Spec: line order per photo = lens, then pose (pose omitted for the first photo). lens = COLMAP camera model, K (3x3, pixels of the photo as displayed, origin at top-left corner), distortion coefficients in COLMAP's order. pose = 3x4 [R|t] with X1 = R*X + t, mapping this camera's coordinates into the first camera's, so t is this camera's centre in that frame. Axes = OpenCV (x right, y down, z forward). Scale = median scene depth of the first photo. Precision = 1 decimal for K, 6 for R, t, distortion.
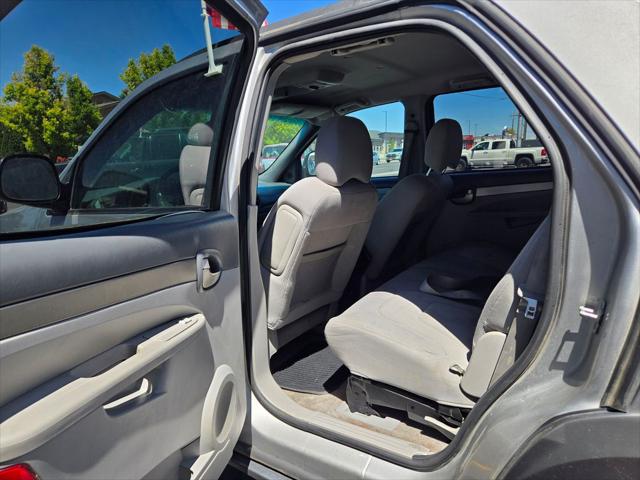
lens RADIAL K [[431.4, 0, 323.2], [0, 431.4, 241.8], [0, 0, 1]] dist [0.056542, -0.053351]
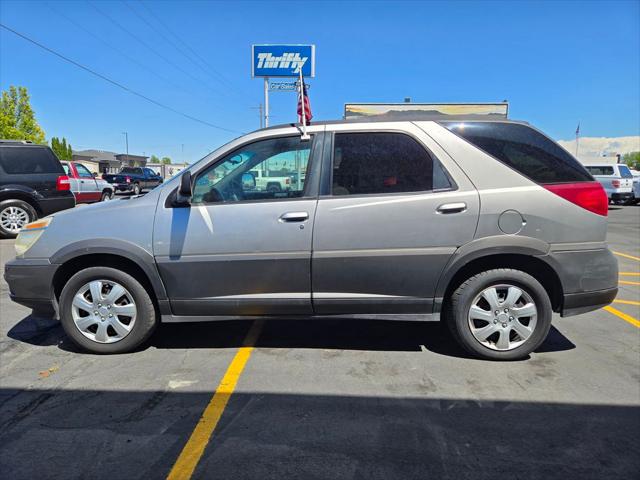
lens RADIAL K [[430.2, 0, 315.6], [0, 430.2, 239.7], [0, 0, 1]] dist [0.030329, -0.015766]
pose [[0.843217, -0.041751, 0.535949, -0.084366], [0.074965, 0.996371, -0.040325, 0.013105], [-0.532320, 0.074180, 0.843287, -0.050416]]
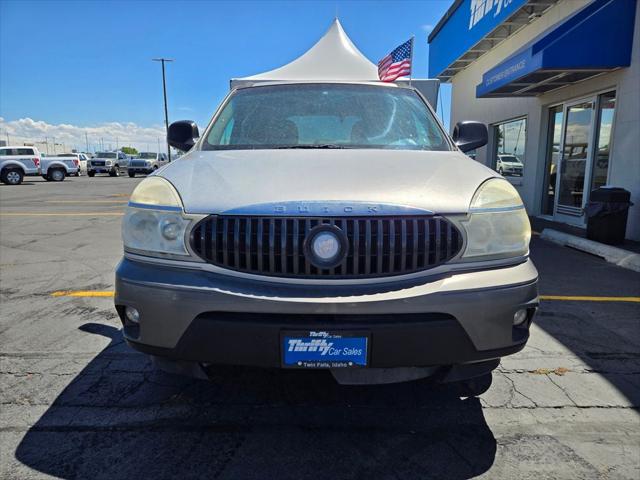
lens RADIAL K [[431.4, 0, 322.5], [0, 431.4, 238.5], [0, 0, 1]] dist [0.056542, -0.053351]
pose [[-0.556938, -0.111212, 0.823075, -0.130688], [0.181672, 0.950685, 0.251384, -0.020591], [-0.810442, 0.289535, -0.509268, 0.177335]]
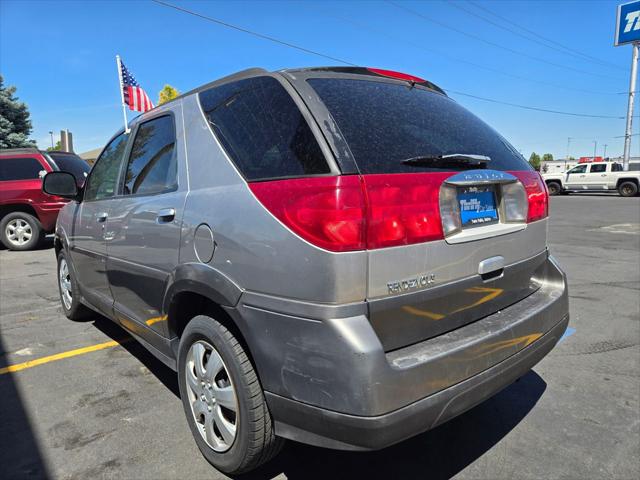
lens RADIAL K [[431.4, 0, 317.2], [0, 431.4, 240.8], [0, 0, 1]] dist [0.056542, -0.053351]
pose [[0.966532, 0.048940, -0.251836, 0.068889], [-0.061626, 0.997184, -0.042732, 0.009065], [0.249035, 0.056821, 0.966826, -0.043627]]
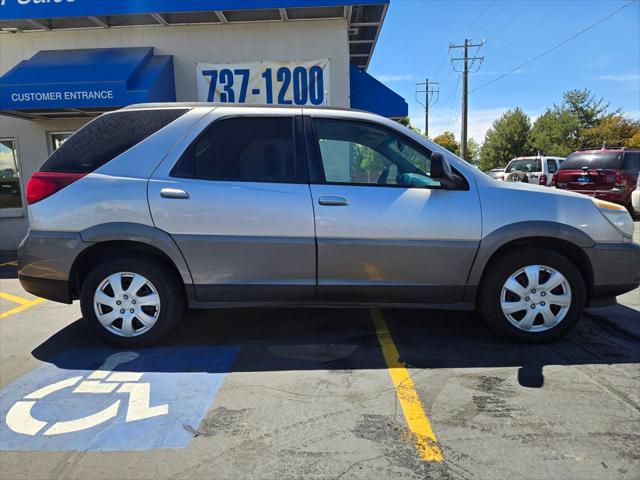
lens RADIAL K [[430.2, 0, 314.2], [0, 430.2, 244.6], [0, 0, 1]] dist [0.030329, -0.015766]
pose [[-0.841187, 0.129291, -0.525060, 0.091699], [-0.059393, 0.943030, 0.327365, -0.041012], [0.537472, 0.306560, -0.785585, 0.217866]]
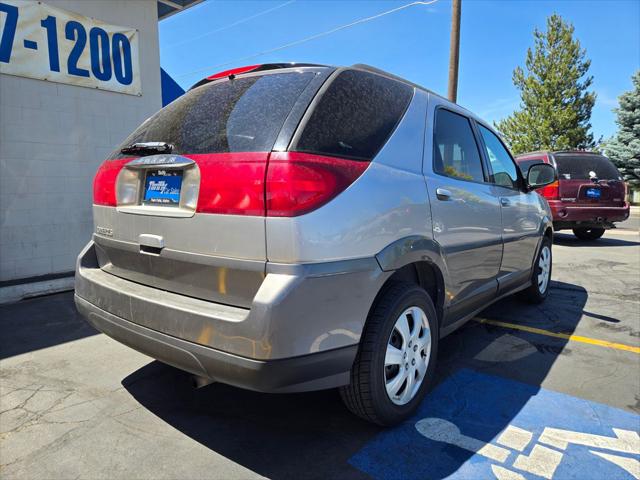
lens RADIAL K [[431.4, 0, 321.4], [0, 431.4, 238.5], [0, 0, 1]] dist [0.056542, -0.053351]
pose [[-0.081994, 0.150287, -0.985237, 0.159085], [-0.204801, 0.964927, 0.164233, -0.012800], [0.975363, 0.215244, -0.048339, 0.073698]]
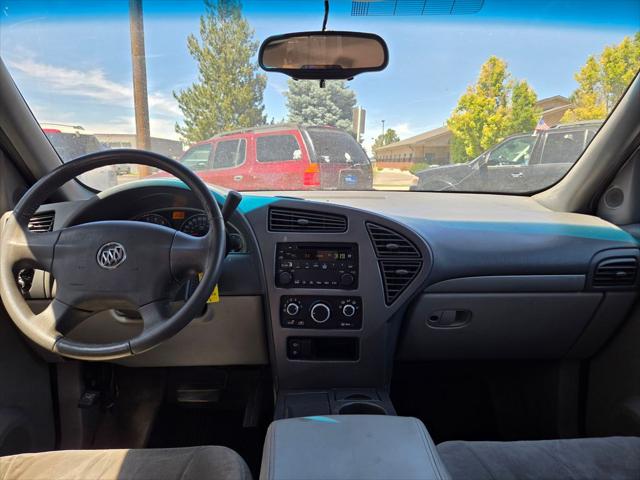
lens RADIAL K [[431.4, 0, 323.4], [0, 431.4, 243.2], [0, 0, 1]] dist [0.056542, -0.053351]
pose [[0.589801, 0.176786, -0.787961, 0.009257], [-0.187027, 0.979118, 0.079681, -0.013885], [0.785593, 0.100374, 0.610548, 0.080896]]
